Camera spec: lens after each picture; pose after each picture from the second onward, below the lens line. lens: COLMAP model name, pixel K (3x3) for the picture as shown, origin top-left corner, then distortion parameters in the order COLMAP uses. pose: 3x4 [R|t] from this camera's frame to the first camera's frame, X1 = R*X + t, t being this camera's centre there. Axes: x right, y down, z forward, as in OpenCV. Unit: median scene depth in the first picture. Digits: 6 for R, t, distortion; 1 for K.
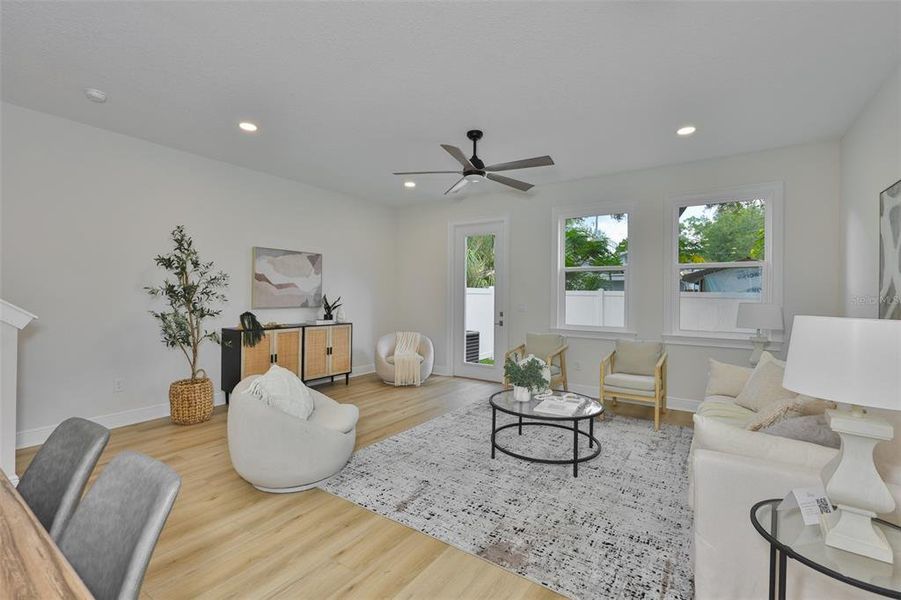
lens RADIAL K [[403.1, 0, 458.1], [0, 403.1, 292.8], [0, 0, 1]] dist [-0.001260, -0.000185]
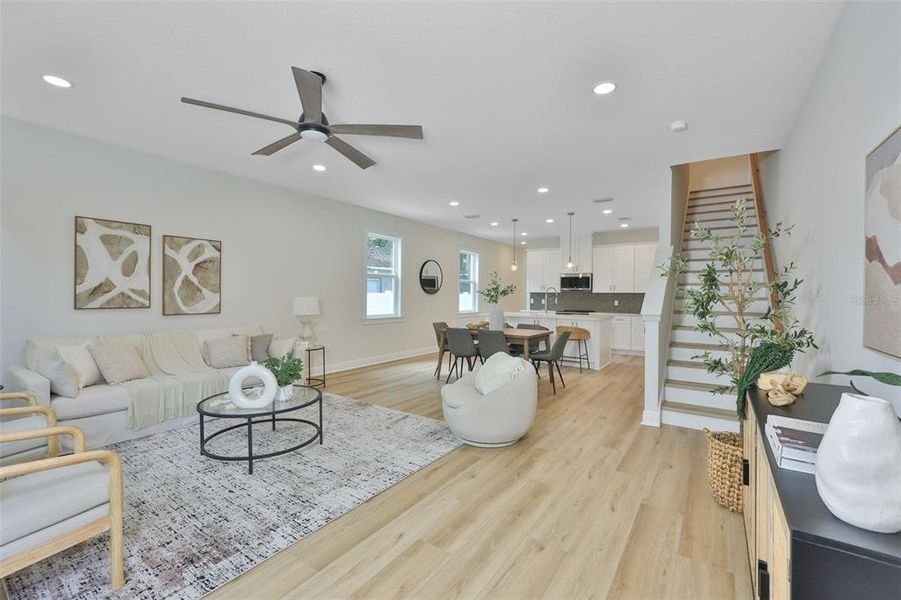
lens RADIAL K [[371.2, 0, 455.4], [0, 371.2, 295.4], [0, 0, 1]] dist [0.000314, 0.000029]
pose [[-0.999751, -0.019867, 0.010203, -0.196087], [-0.019885, 0.999801, -0.001657, 0.004988], [-0.010168, -0.001859, -0.999947, 1.415233]]
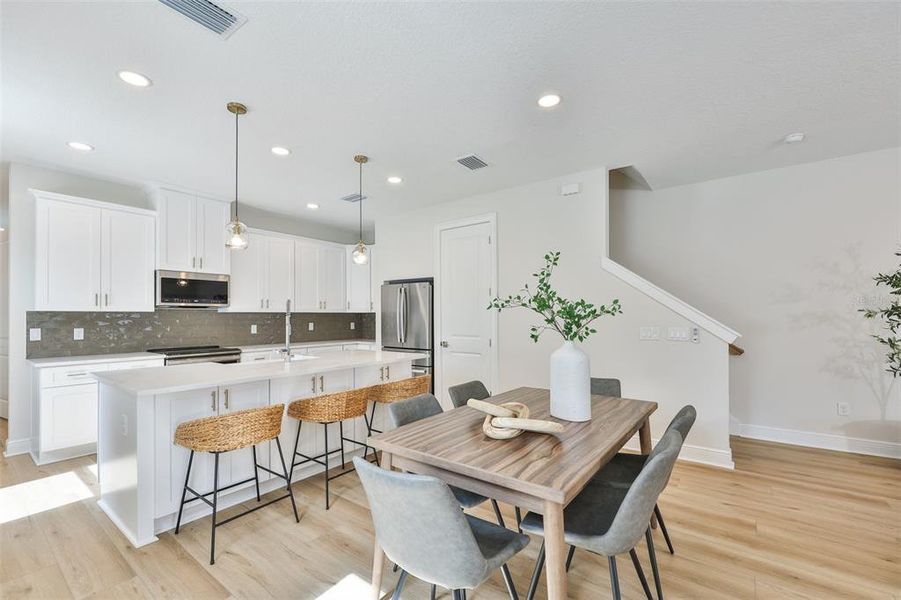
lens RADIAL K [[380.9, 0, 442.8], [0, 380.9, 312.4], [0, 0, 1]] dist [0.000634, -0.000055]
pose [[-0.077325, -0.019883, -0.996808, 0.147620], [0.008814, 0.999748, -0.020626, 0.001649], [0.996967, -0.010381, -0.077131, 0.078808]]
